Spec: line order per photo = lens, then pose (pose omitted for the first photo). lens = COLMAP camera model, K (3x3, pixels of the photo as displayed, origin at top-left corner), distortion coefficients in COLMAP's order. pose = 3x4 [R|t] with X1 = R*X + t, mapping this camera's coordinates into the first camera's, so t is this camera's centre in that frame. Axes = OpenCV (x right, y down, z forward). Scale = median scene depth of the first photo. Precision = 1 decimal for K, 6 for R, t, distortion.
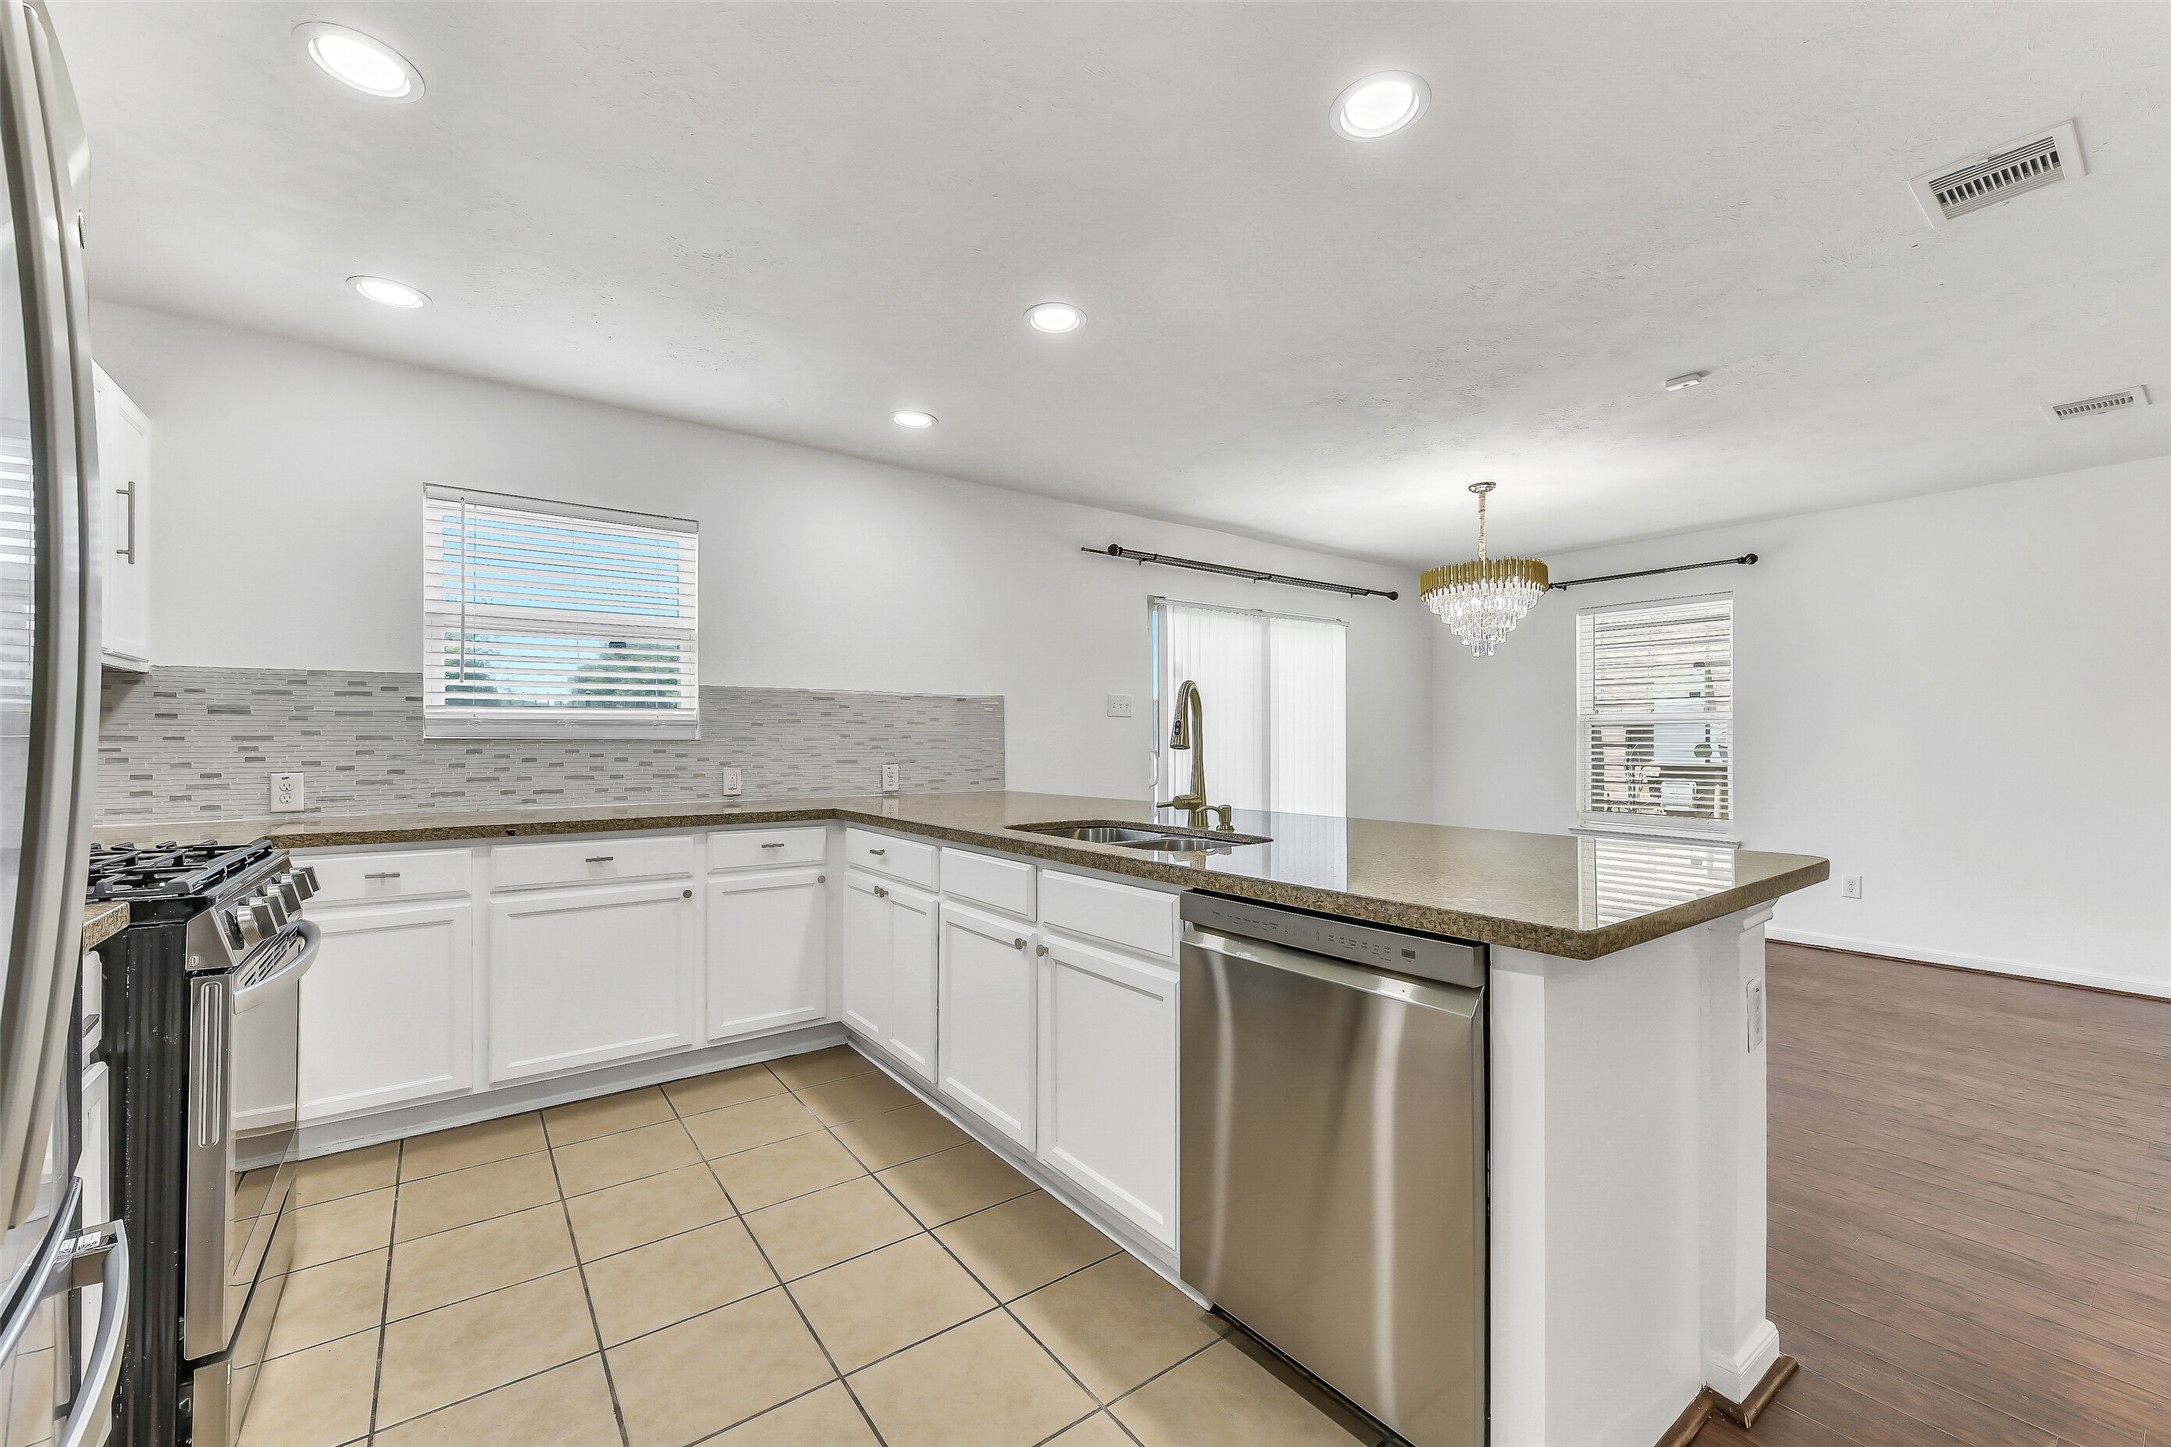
lens RADIAL K [[856.9, 0, 1092.4], [0, 856.9, 730.9], [0, 0, 1]] dist [-0.000282, 0.000084]
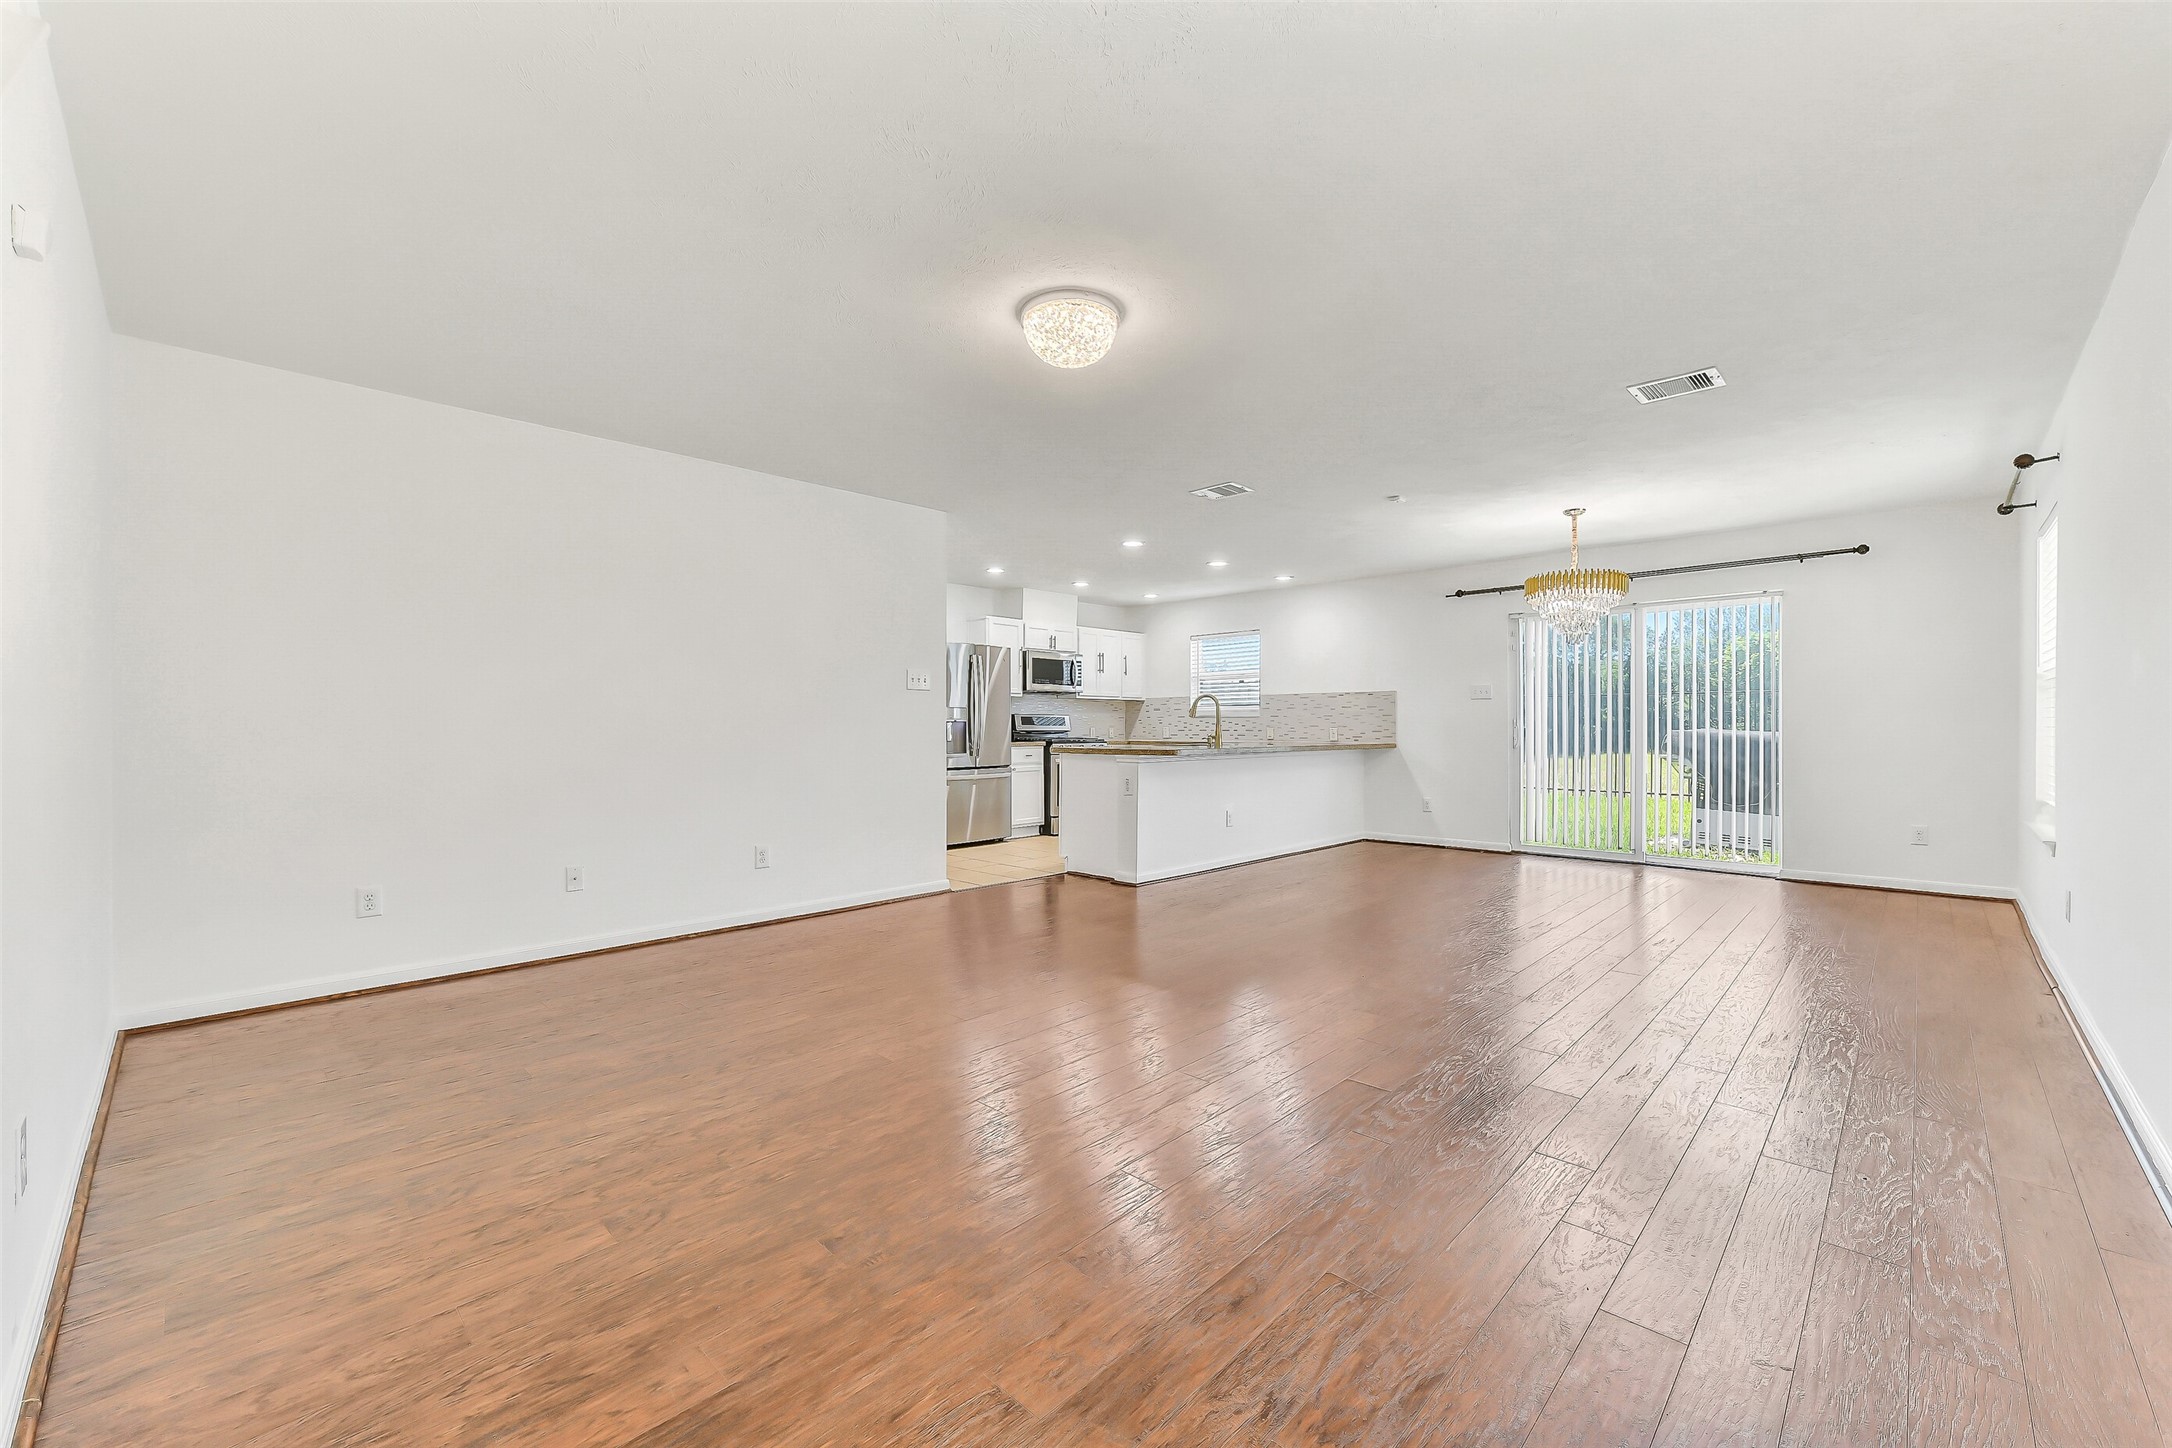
lens RADIAL K [[862.6, 0, 1109.4], [0, 862.6, 726.1], [0, 0, 1]] dist [0.000195, 0.000041]
pose [[0.177178, -0.000743, -0.984179, 1.824638], [0.012552, 0.999920, 0.001505, 0.027250], [0.984099, -0.012620, 0.177173, 0.106256]]
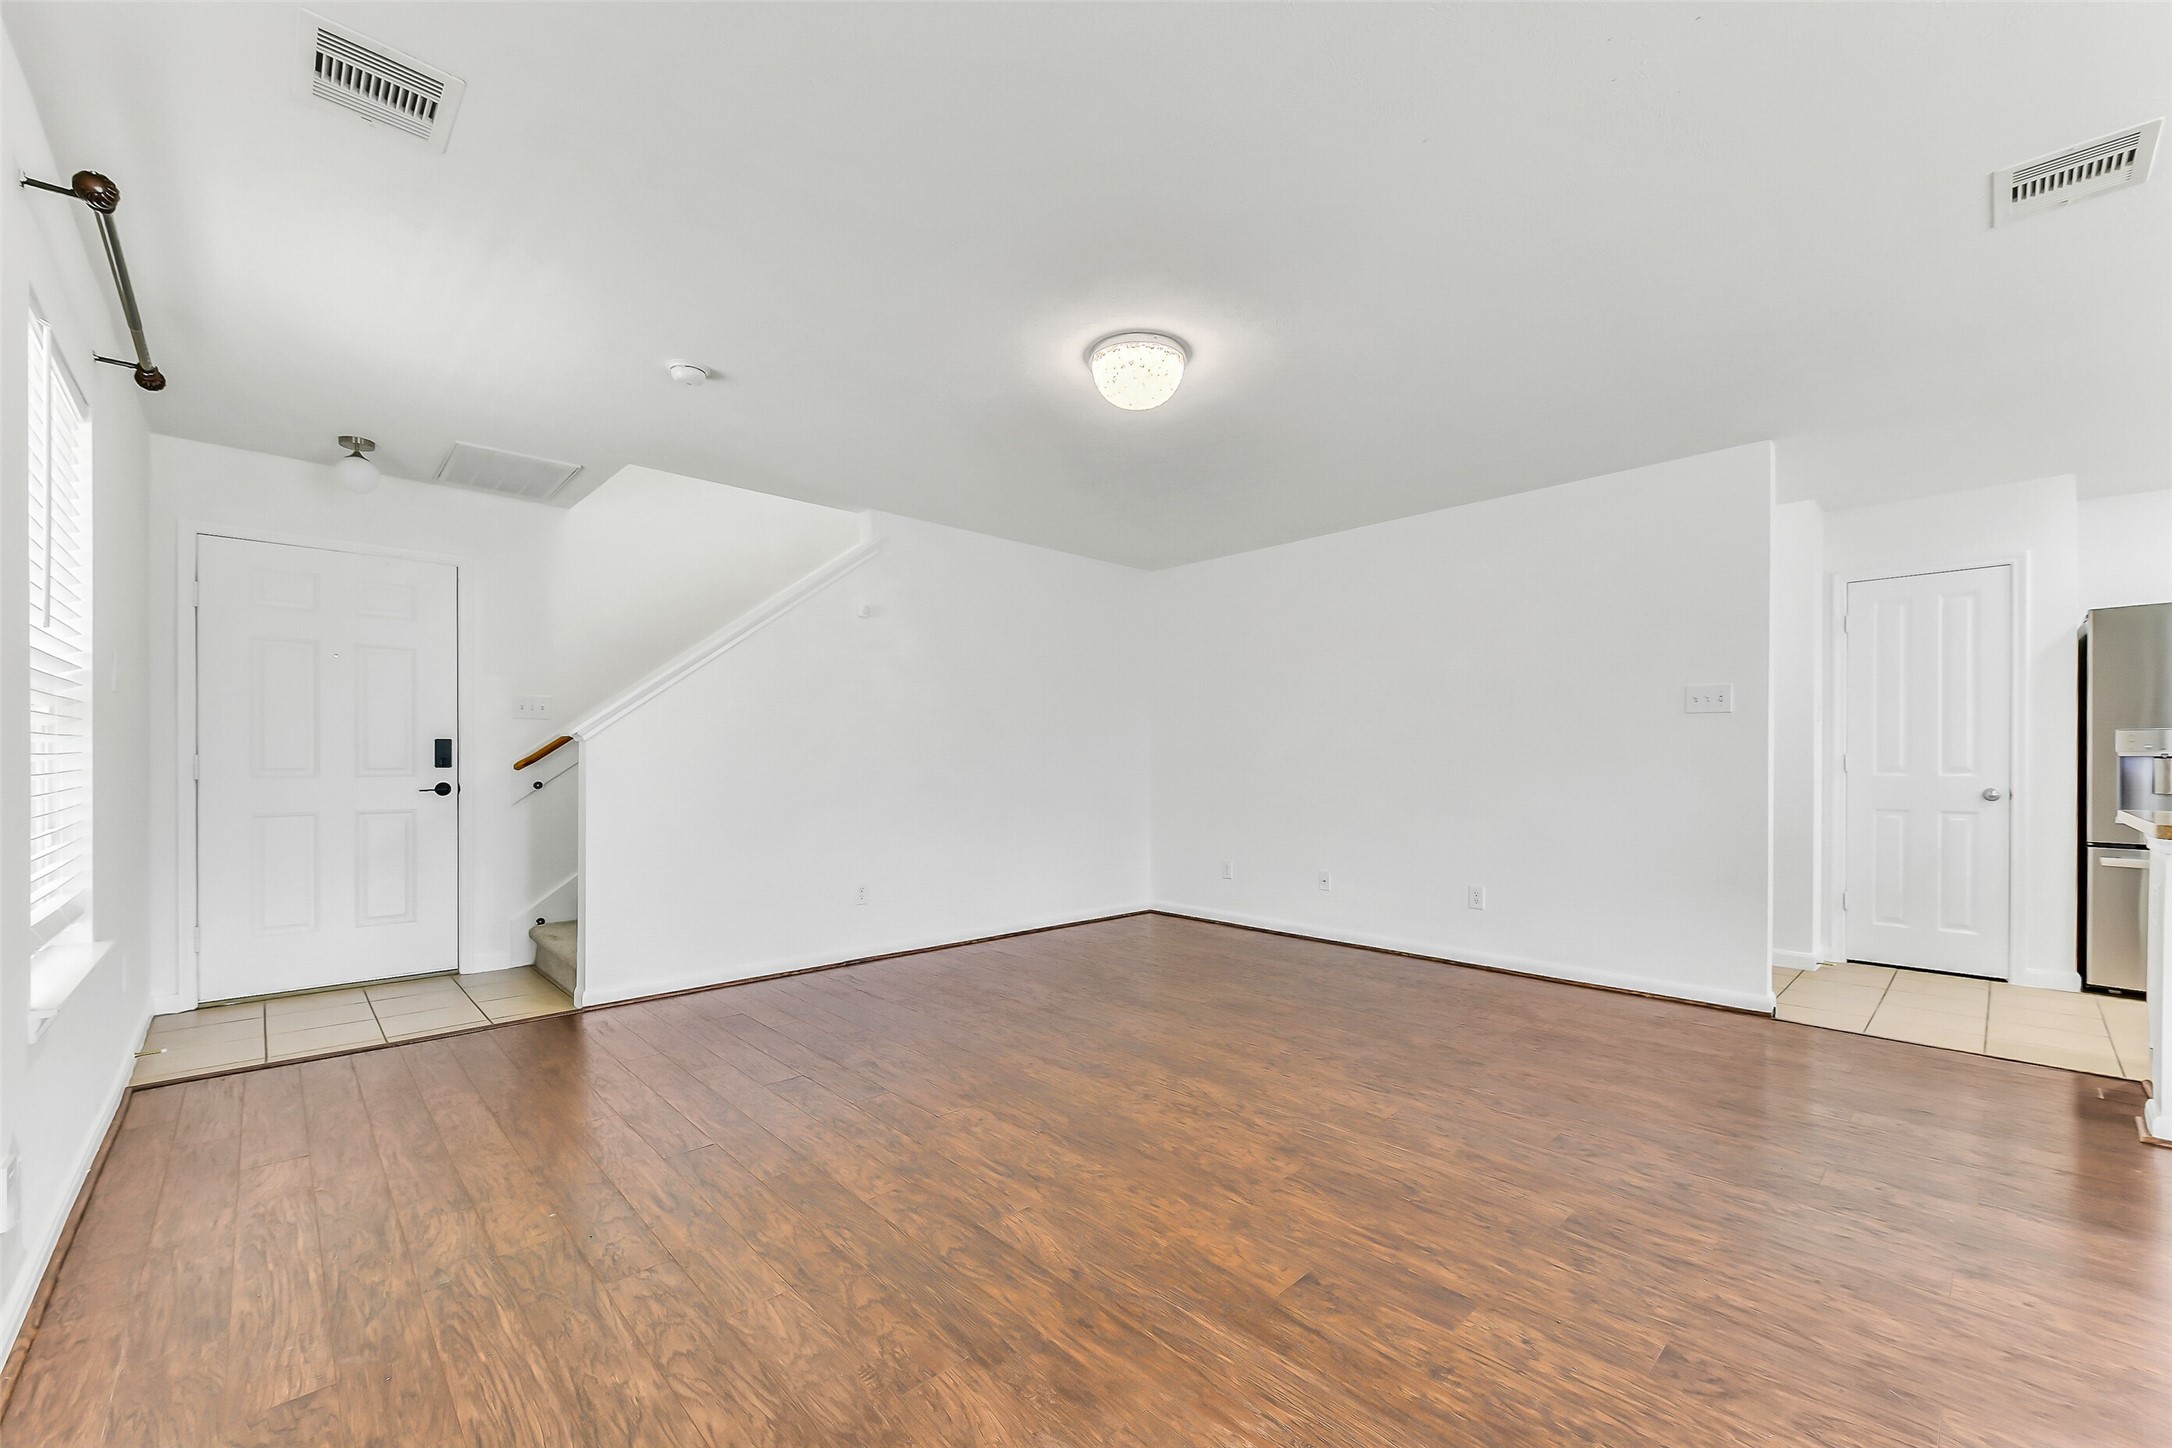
lens RADIAL K [[874.3, 0, 1086.6], [0, 874.3, 766.9], [0, 0, 1]] dist [-0.002220, -0.000258]
pose [[-0.993407, -0.001220, -0.114639, 1.205459], [-0.000750, 0.999991, -0.004147, 0.032242], [0.114643, -0.004034, -0.993399, 0.978209]]
